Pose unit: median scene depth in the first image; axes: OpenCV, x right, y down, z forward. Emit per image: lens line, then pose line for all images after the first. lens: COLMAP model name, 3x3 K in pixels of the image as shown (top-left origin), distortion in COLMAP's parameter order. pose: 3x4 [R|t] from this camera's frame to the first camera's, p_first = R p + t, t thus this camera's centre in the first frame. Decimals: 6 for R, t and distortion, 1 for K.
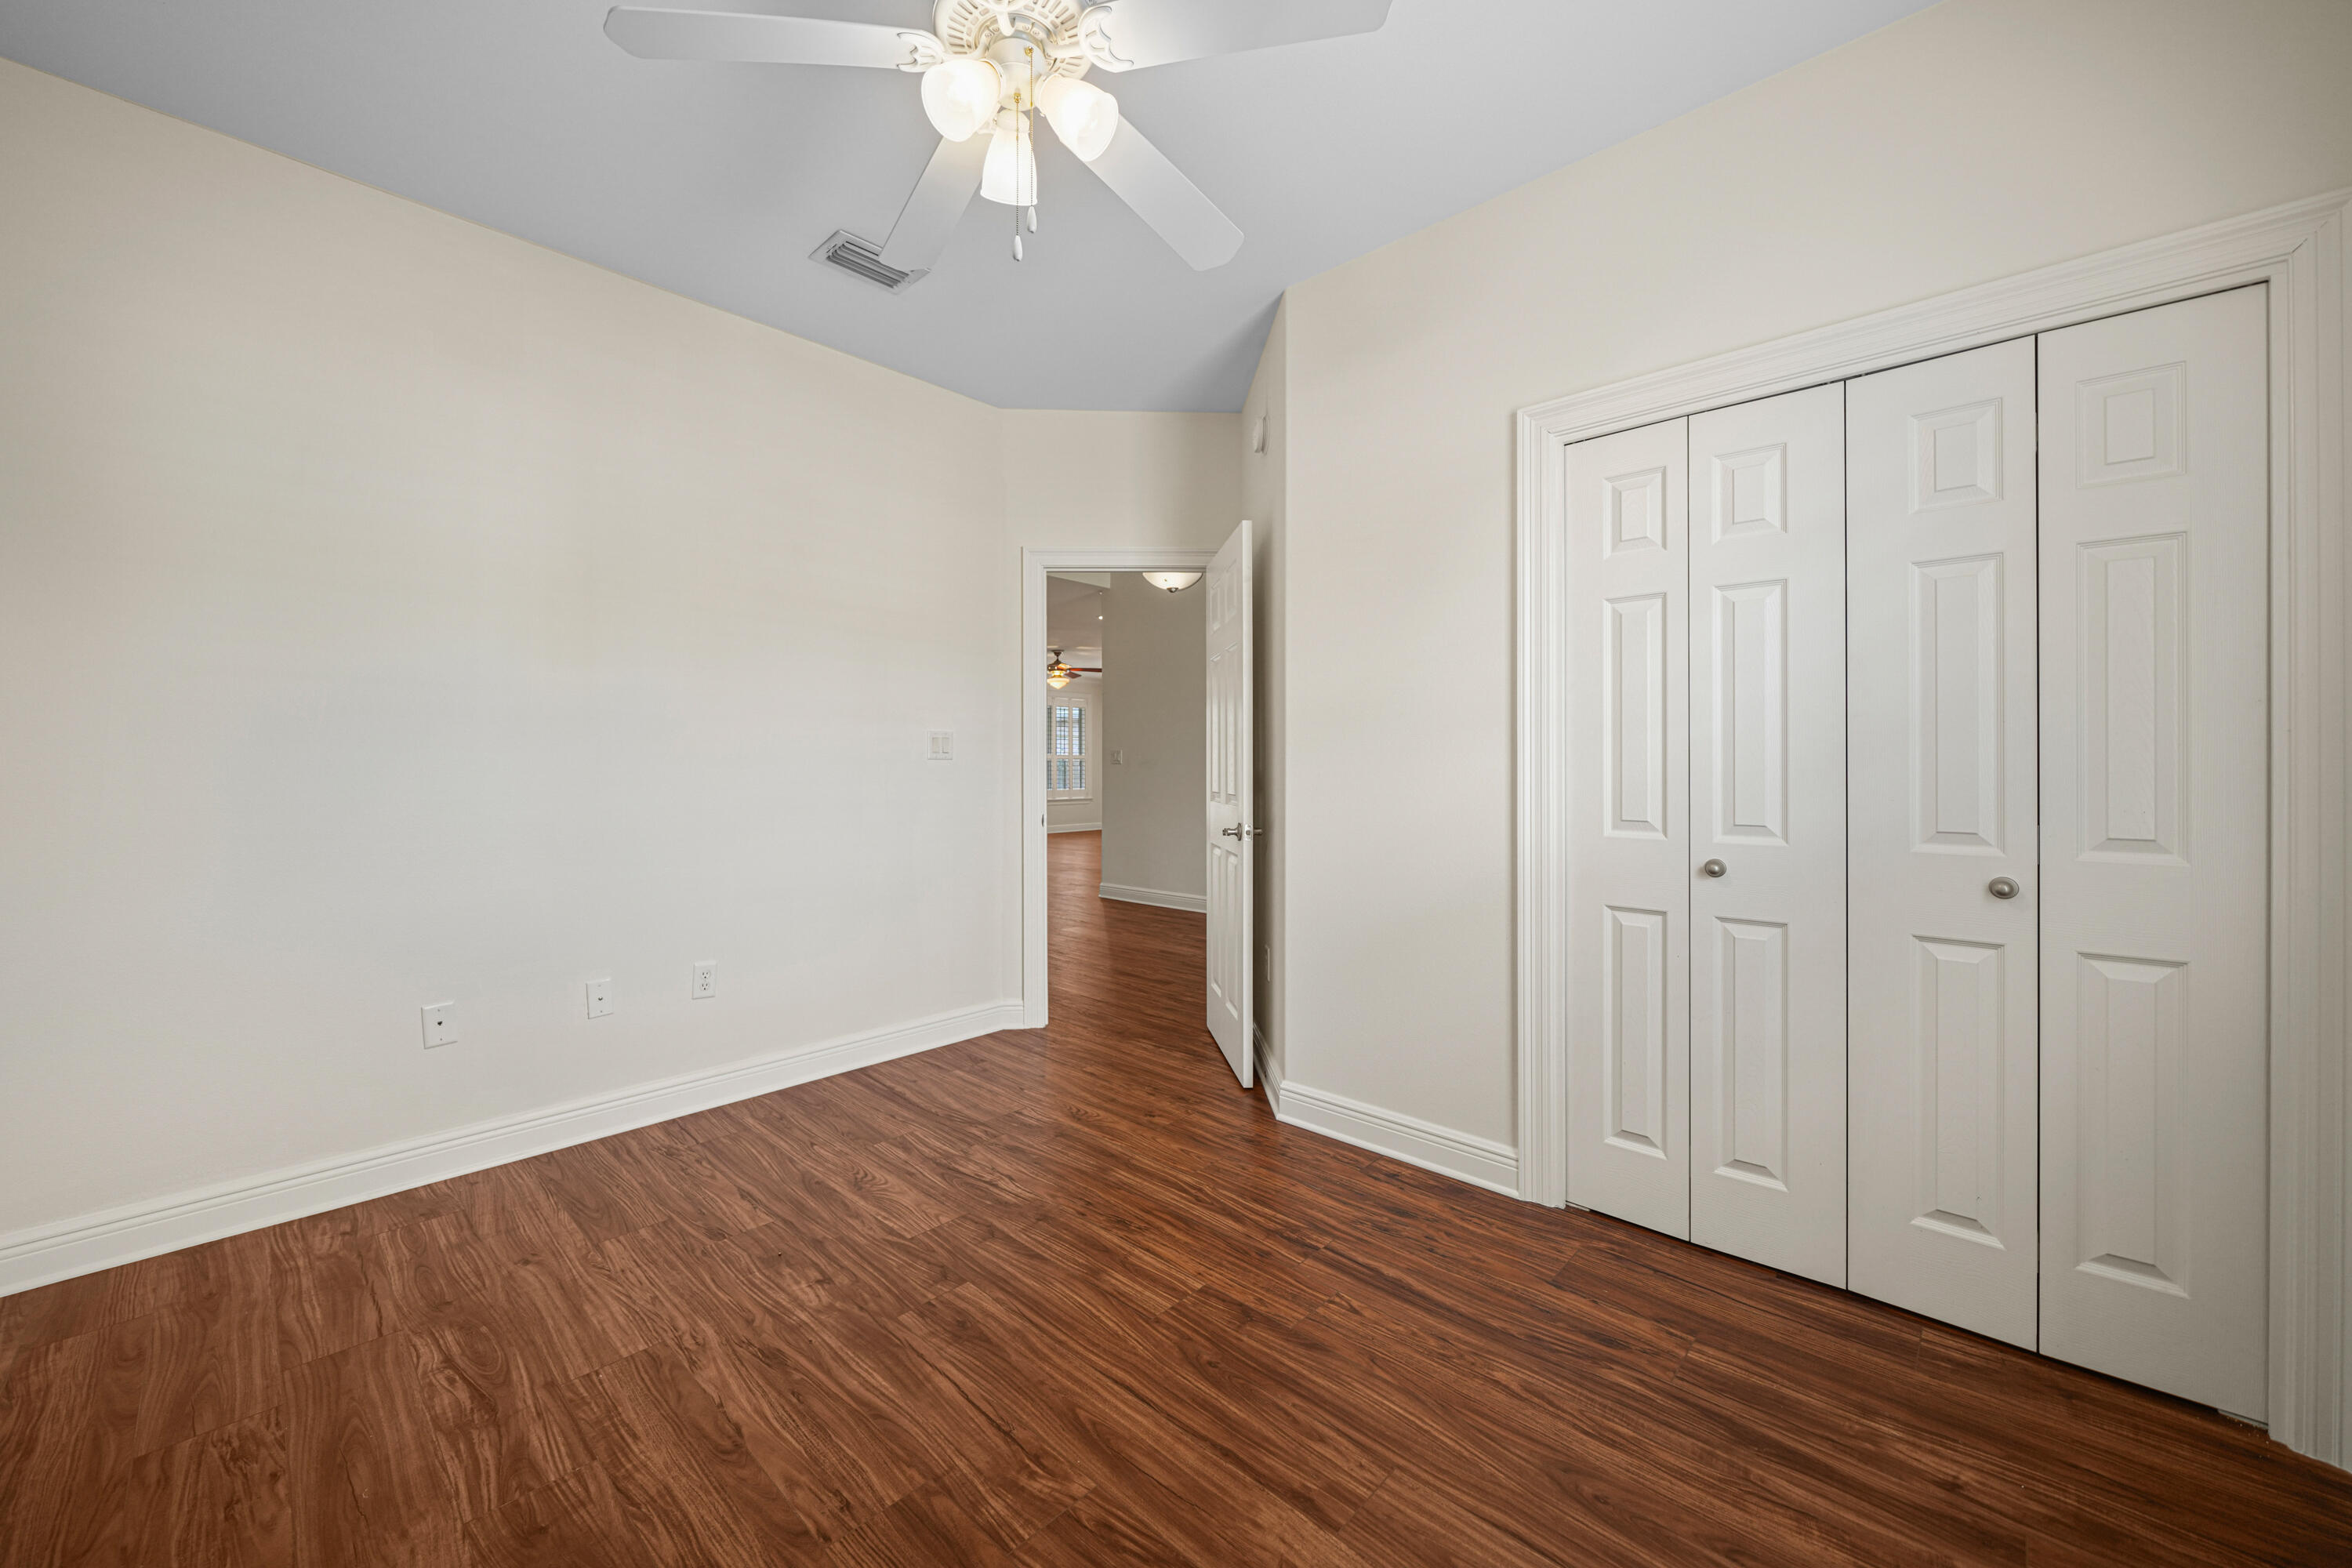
lens RADIAL K [[876.5, 0, 1175.0], [0, 876.5, 772.2], [0, 0, 1]] dist [-0.003560, -0.000089]
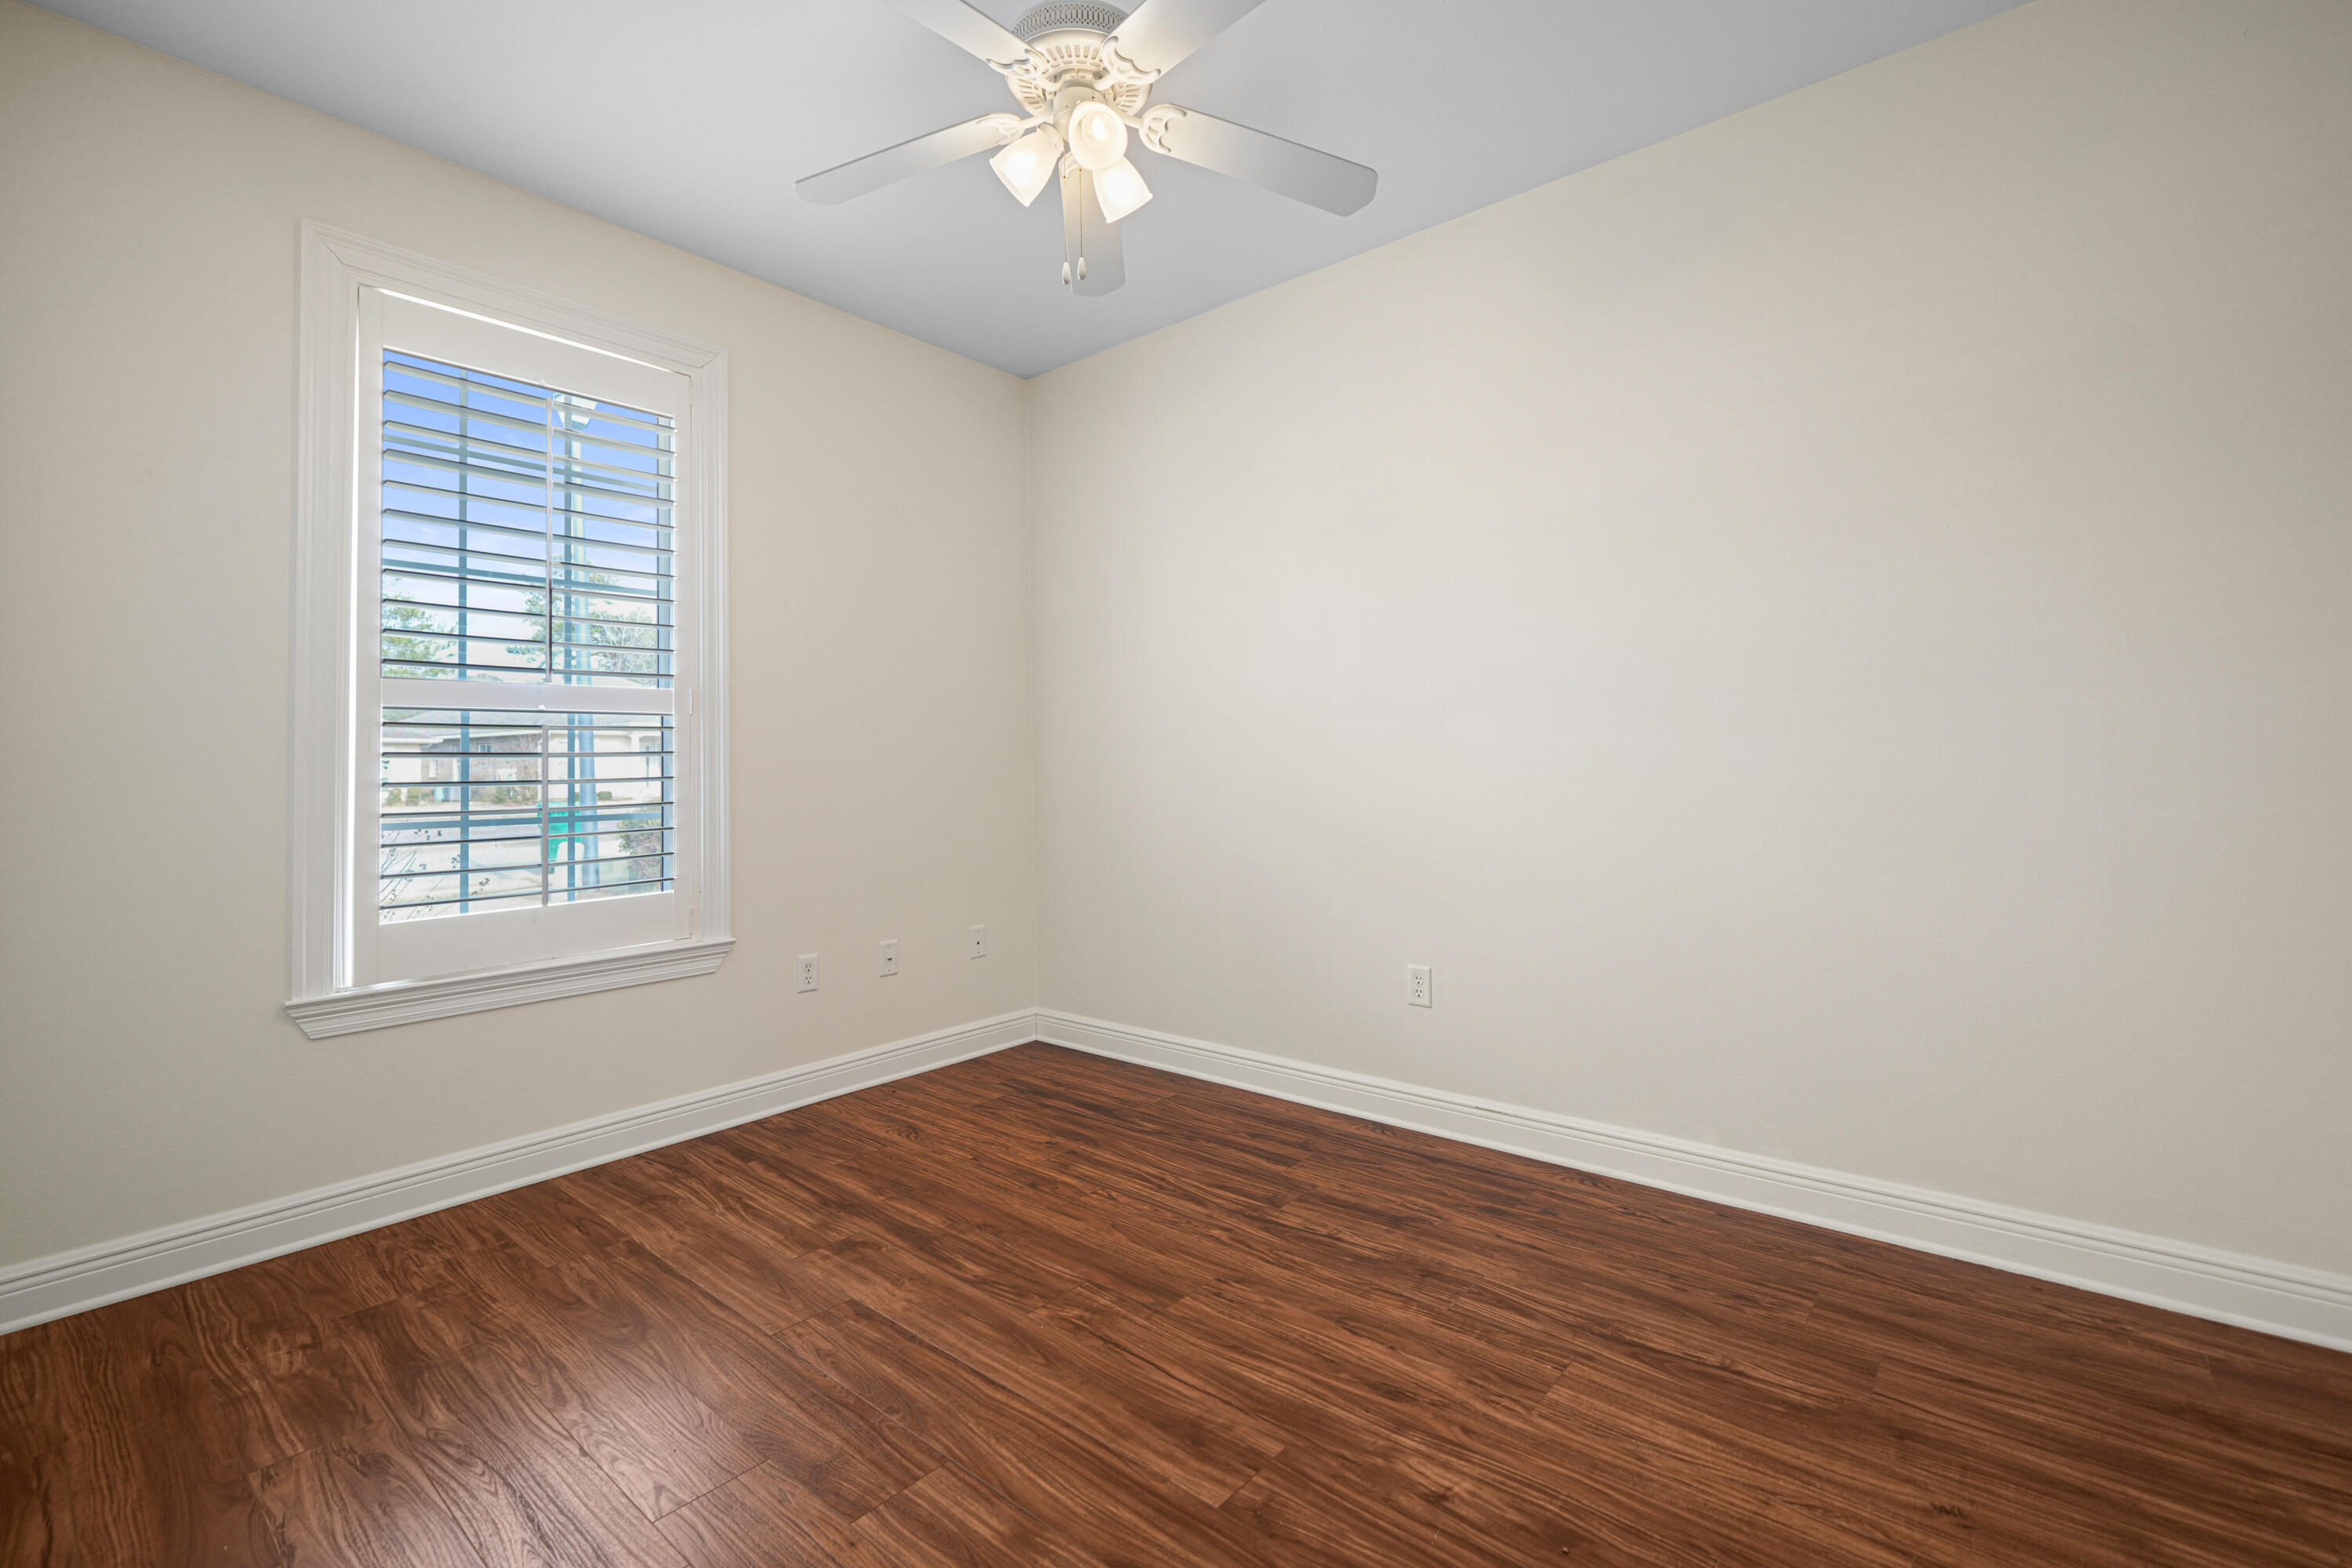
lens RADIAL K [[1035.0, 0, 1175.6], [0, 1035.0, 779.2], [0, 0, 1]] dist [0.003602, 0.001097]
pose [[-0.999239, 0.014289, -0.036286, -0.223332], [0.013777, 0.999803, 0.014318, 0.031756], [0.036483, 0.013807, -0.999239, 2.136955]]
